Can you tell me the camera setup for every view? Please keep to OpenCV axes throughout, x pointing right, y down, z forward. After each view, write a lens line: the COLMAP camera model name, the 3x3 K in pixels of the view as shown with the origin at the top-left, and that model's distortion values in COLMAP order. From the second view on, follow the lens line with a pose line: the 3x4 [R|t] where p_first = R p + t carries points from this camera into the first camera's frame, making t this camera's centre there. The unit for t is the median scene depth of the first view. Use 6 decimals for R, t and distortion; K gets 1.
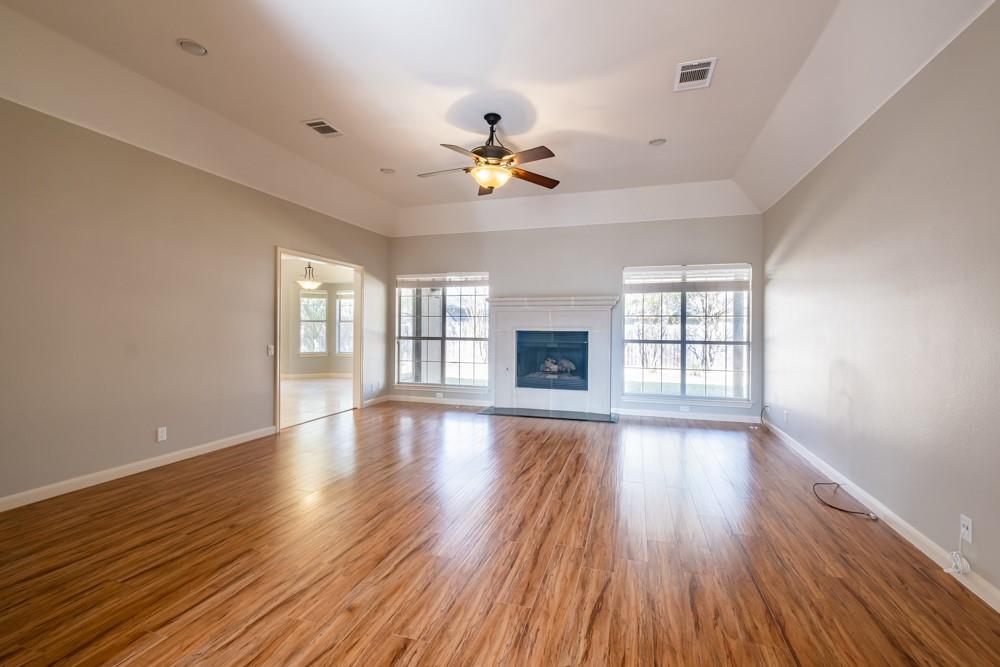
lens RADIAL K [[447.8, 0, 502.6], [0, 447.8, 328.7], [0, 0, 1]] dist [0.009018, -0.005347]
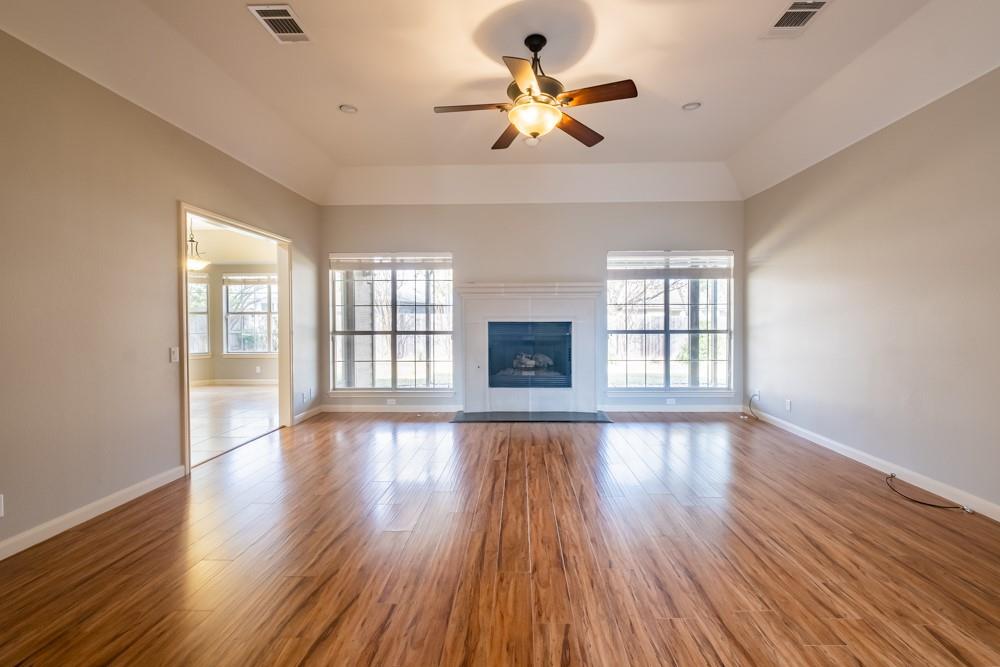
lens RADIAL K [[447.8, 0, 506.0], [0, 447.8, 327.1], [0, 0, 1]] dist [0.009018, -0.005347]
pose [[0.960320, -0.015073, 0.278491, -0.187341], [0.011004, 0.999809, 0.016168, 0.000933], [-0.278682, -0.012462, 0.960303, 0.175728]]
